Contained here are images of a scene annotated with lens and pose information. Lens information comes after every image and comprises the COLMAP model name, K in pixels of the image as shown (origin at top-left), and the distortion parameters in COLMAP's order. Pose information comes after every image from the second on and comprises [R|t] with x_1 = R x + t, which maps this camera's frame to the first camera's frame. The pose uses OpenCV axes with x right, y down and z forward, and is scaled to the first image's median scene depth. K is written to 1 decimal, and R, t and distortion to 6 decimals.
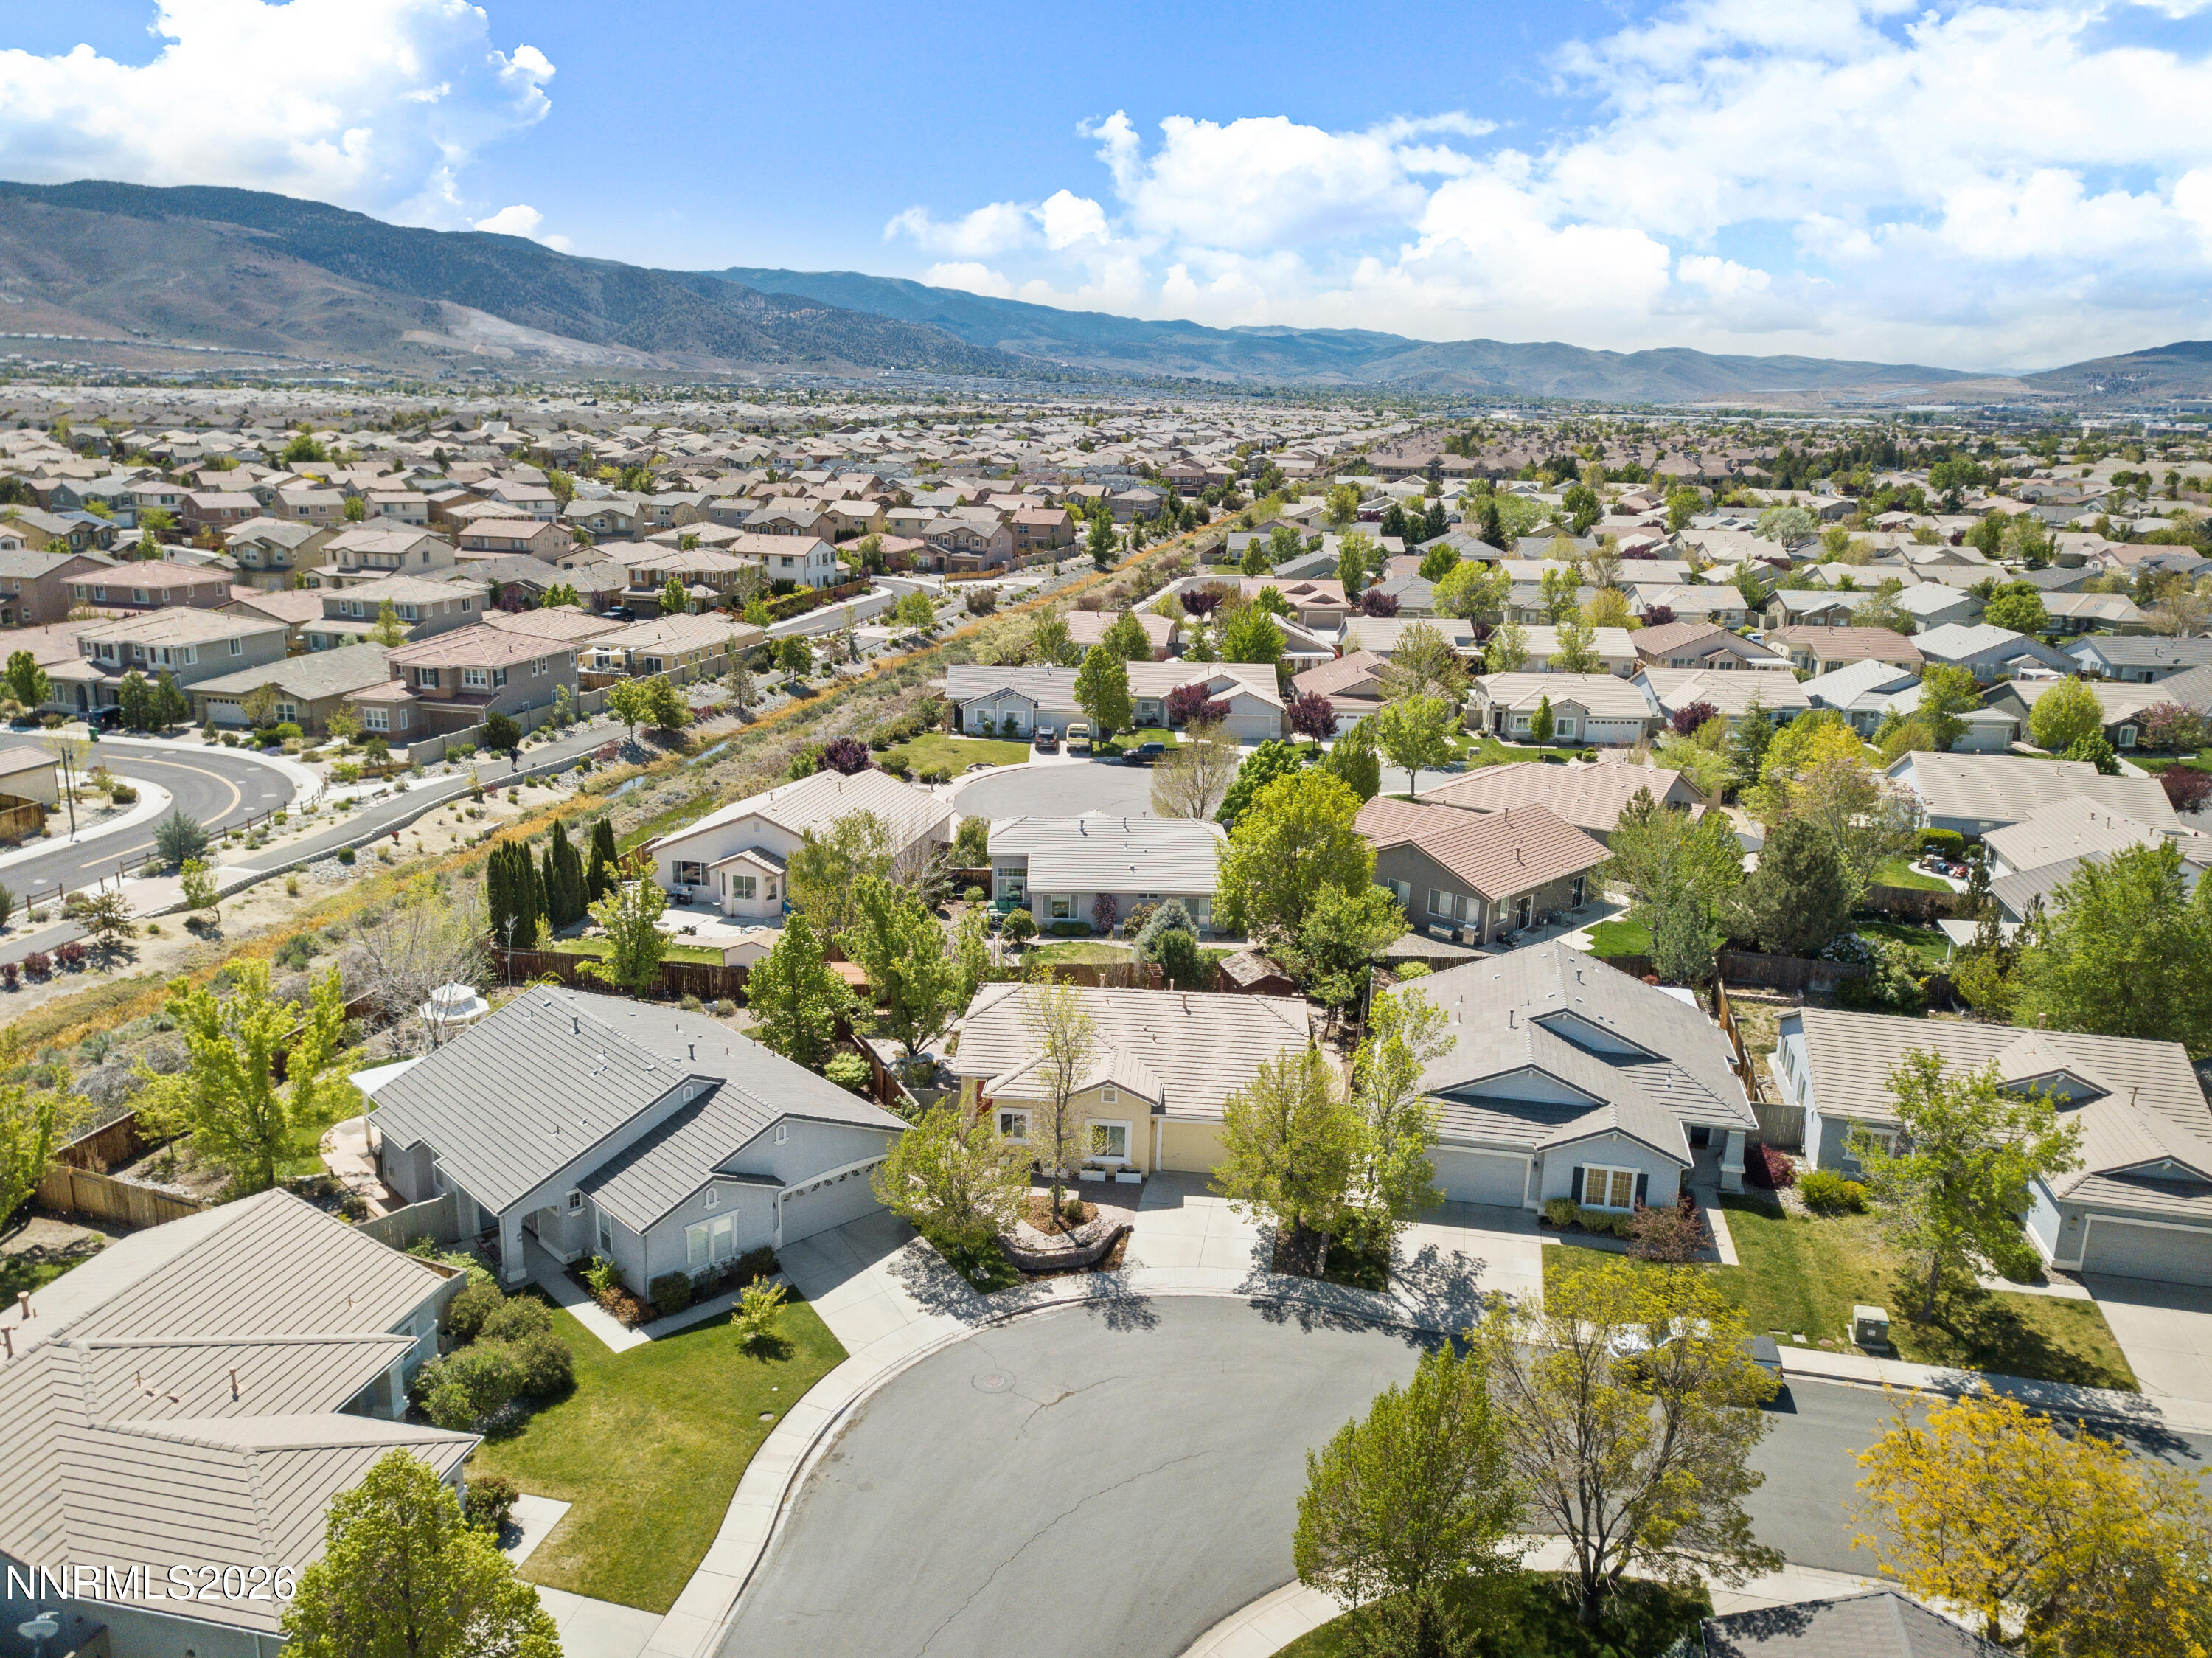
lens RADIAL K [[1667.0, 0, 1111.0], [0, 1667.0, 827.5], [0, 0, 1]] dist [0.039560, -0.035632]
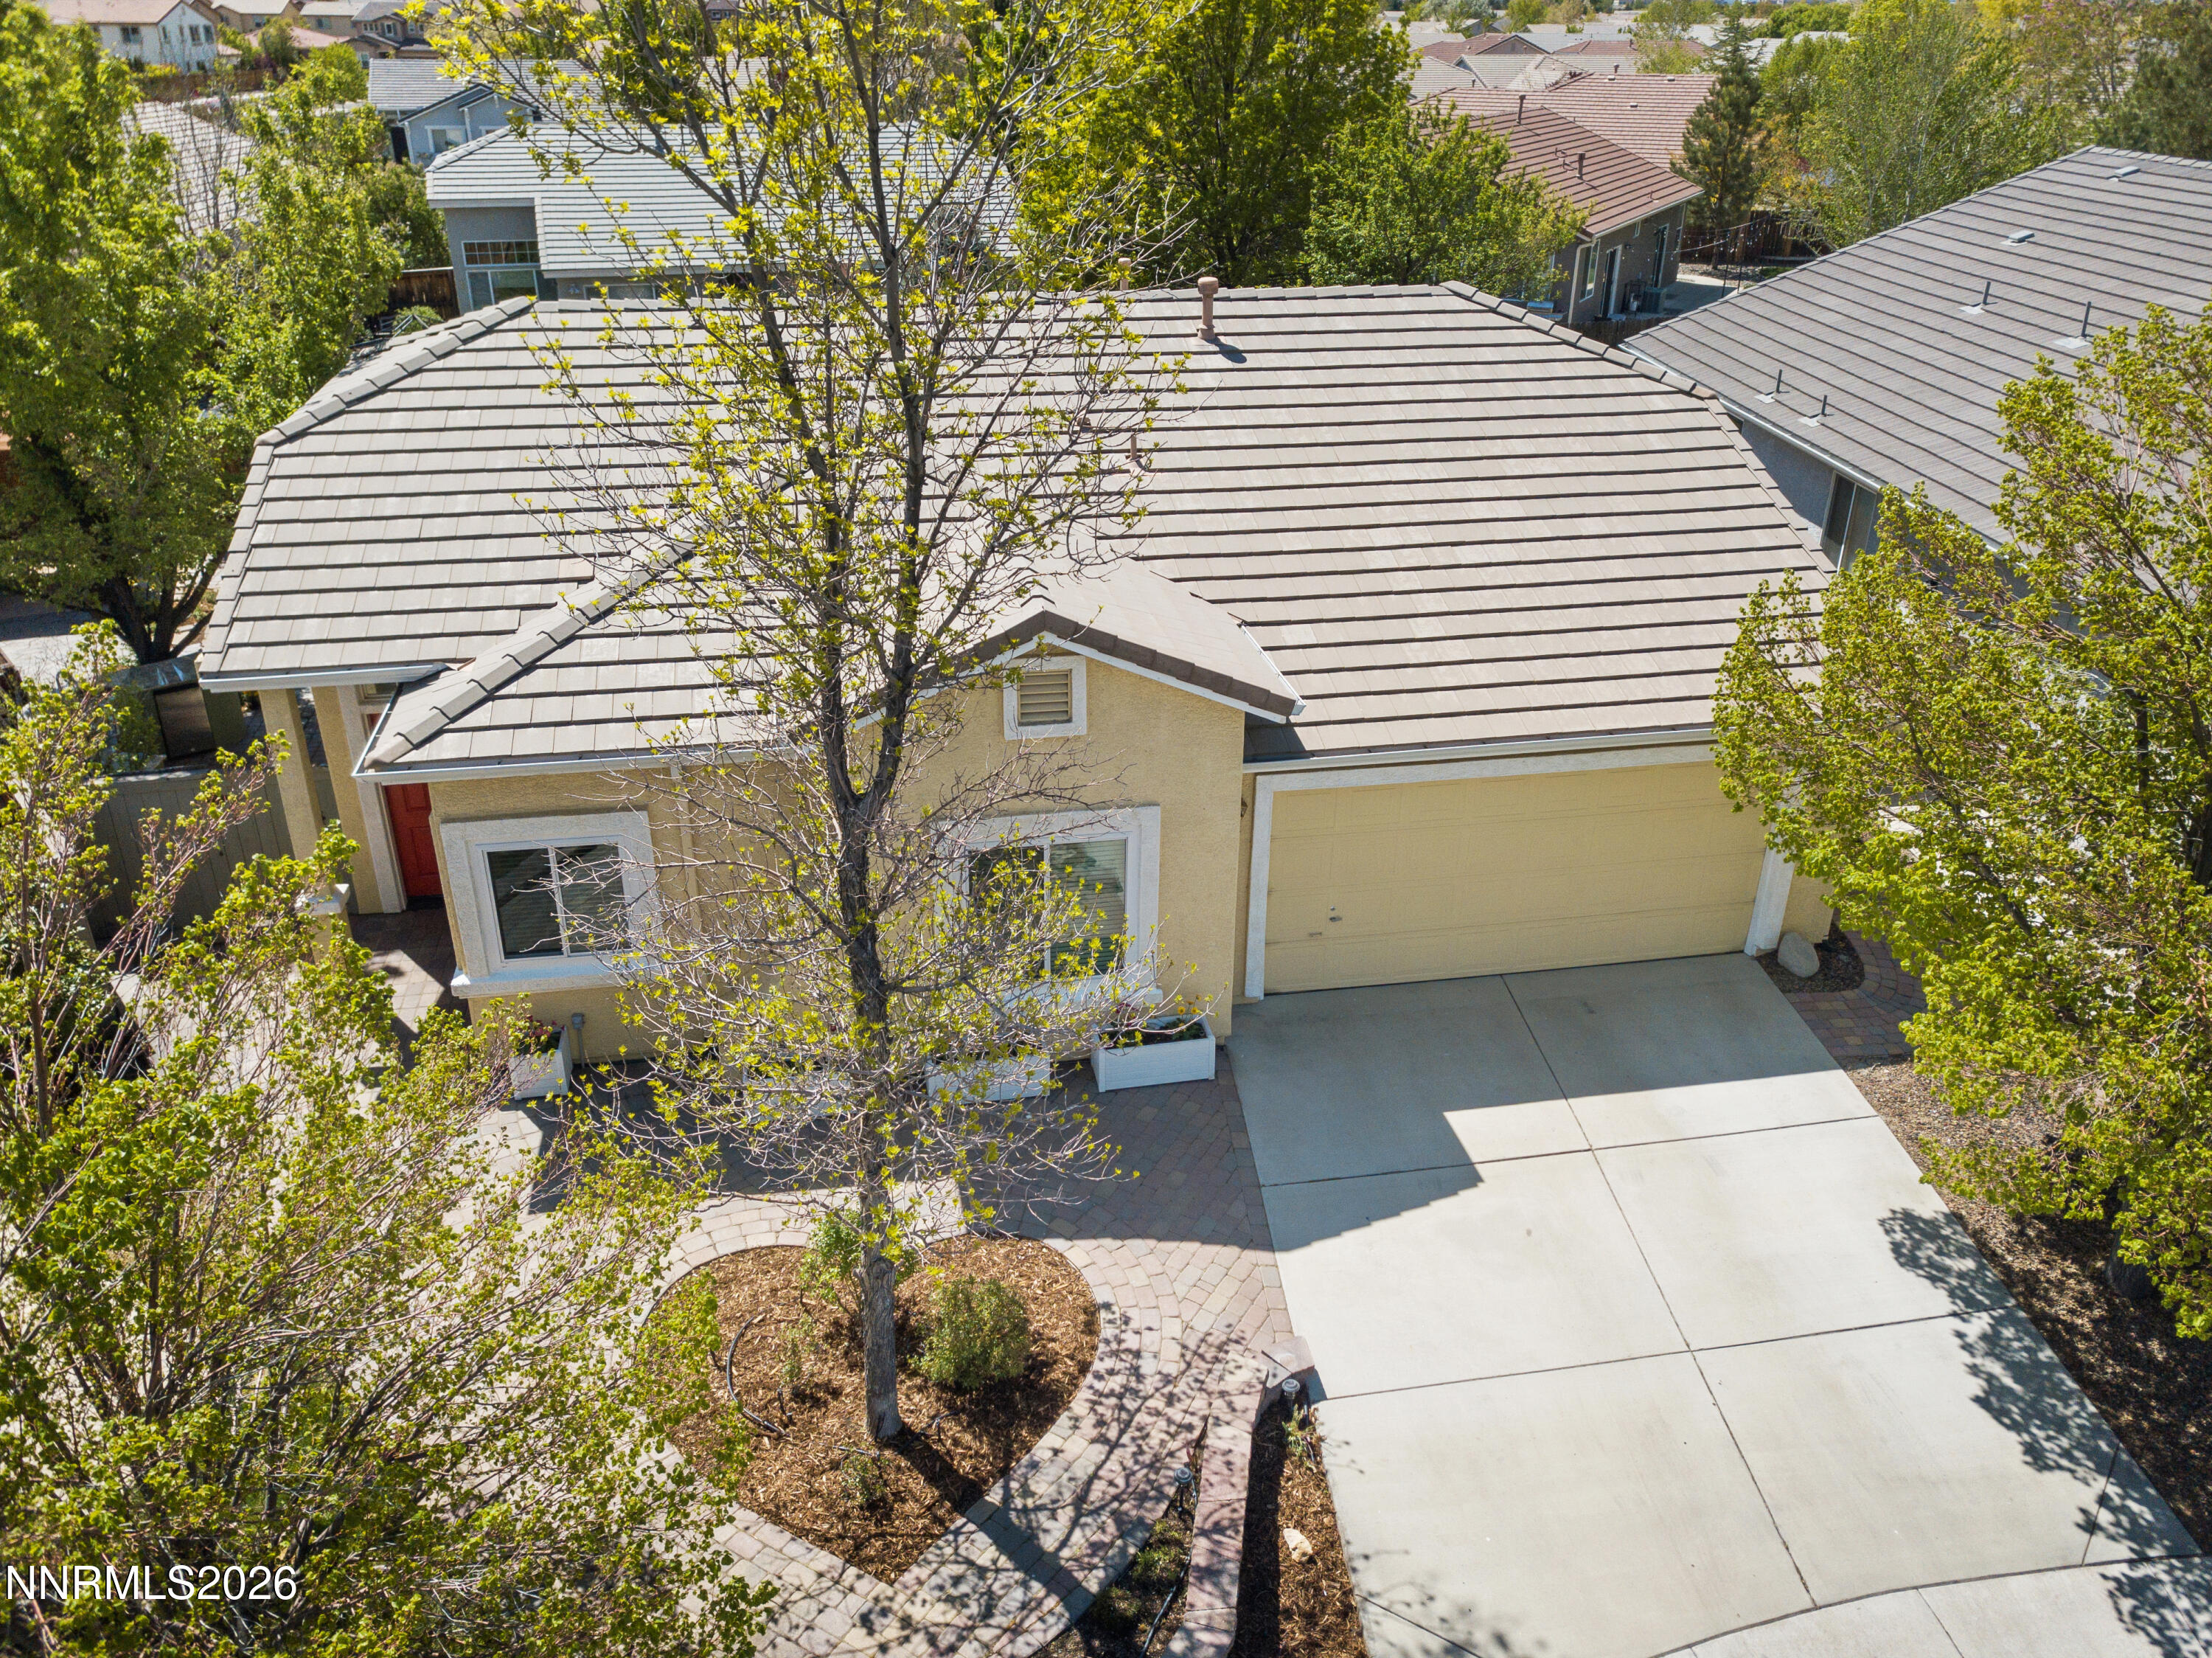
lens RADIAL K [[1667.0, 0, 1110.1], [0, 1667.0, 835.7], [0, 0, 1]] dist [0.039560, -0.035632]
pose [[0.964821, -0.132005, 0.227365, -0.041701], [0.082179, 0.972900, 0.216128, 0.138455], [-0.249734, -0.189840, 0.949523, 0.829067]]
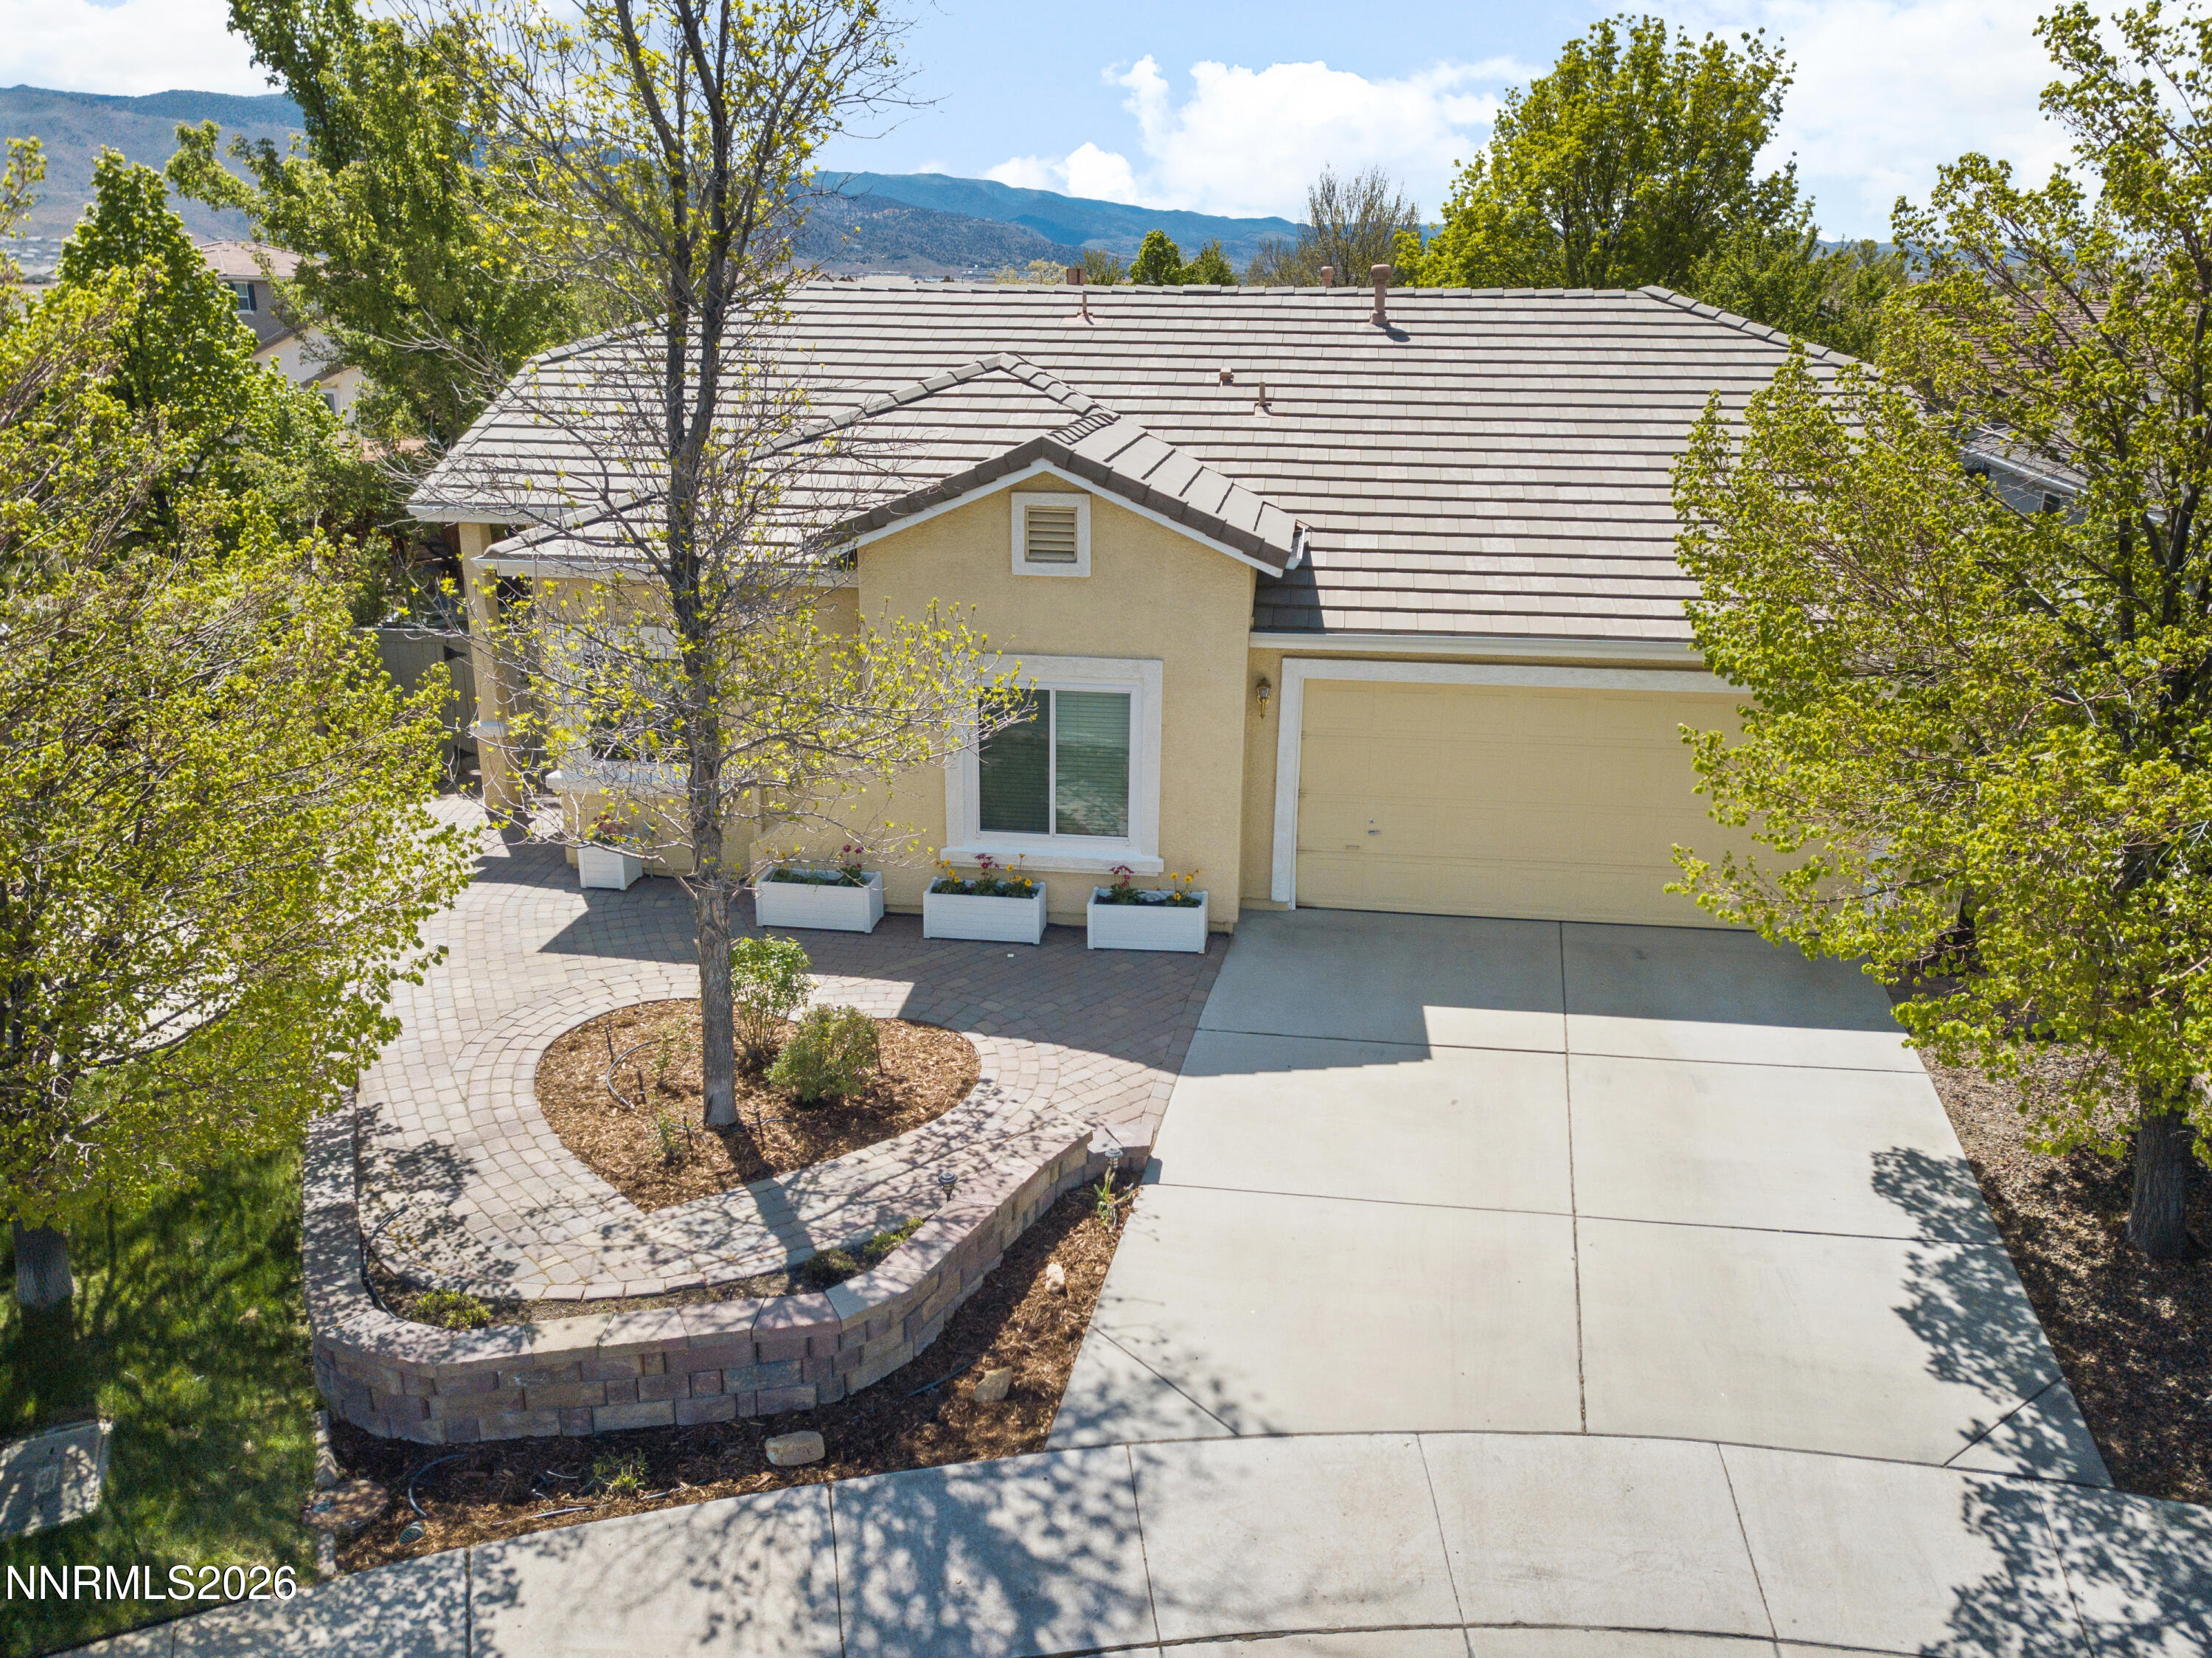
lens RADIAL K [[1667.0, 0, 1114.9], [0, 1667.0, 826.2], [0, 0, 1]] dist [0.039560, -0.035632]
pose [[0.998916, -0.001072, -0.046545, 0.016918], [0.003323, 0.998827, 0.048300, 0.192322], [0.046439, -0.048403, 0.997748, 0.811527]]
